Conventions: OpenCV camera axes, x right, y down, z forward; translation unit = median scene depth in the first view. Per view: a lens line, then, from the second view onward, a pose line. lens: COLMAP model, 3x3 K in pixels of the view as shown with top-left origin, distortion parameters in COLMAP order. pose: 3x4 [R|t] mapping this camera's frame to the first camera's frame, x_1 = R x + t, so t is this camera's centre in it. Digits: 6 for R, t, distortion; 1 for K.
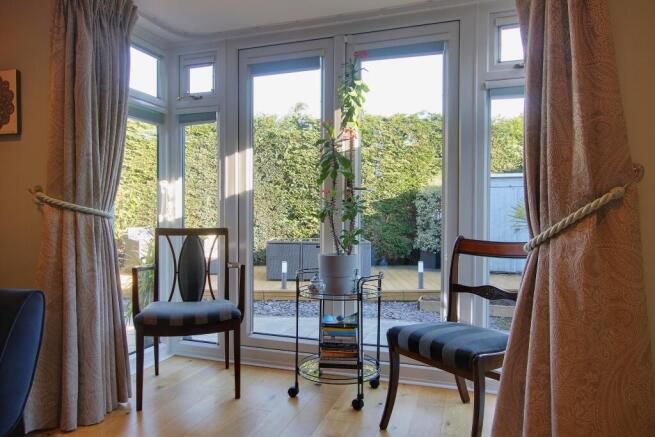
lens RADIAL K [[428.5, 0, 327.5], [0, 428.5, 218.5], [0, 0, 1]] dist [-0.000118, 0.000024]
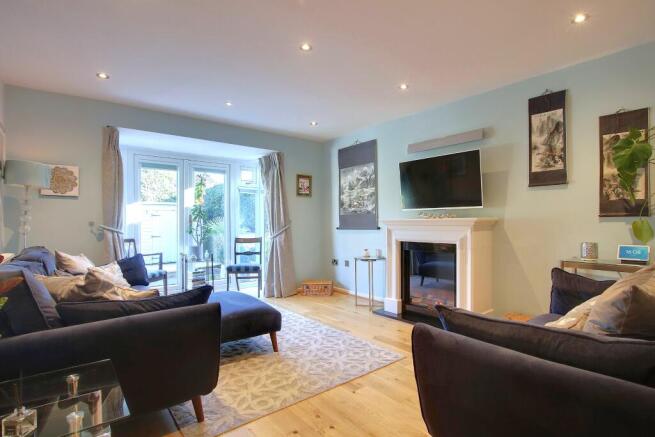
lens RADIAL K [[318.2, 0, 335.6], [0, 318.2, 222.4], [0, 0, 1]] dist [-0.000522, 0.000704]
pose [[0.512466, 0.000614, 0.858707, -1.742812], [0.013786, 0.999865, -0.008943, -0.047289], [-0.858597, 0.016422, 0.512388, -1.082166]]
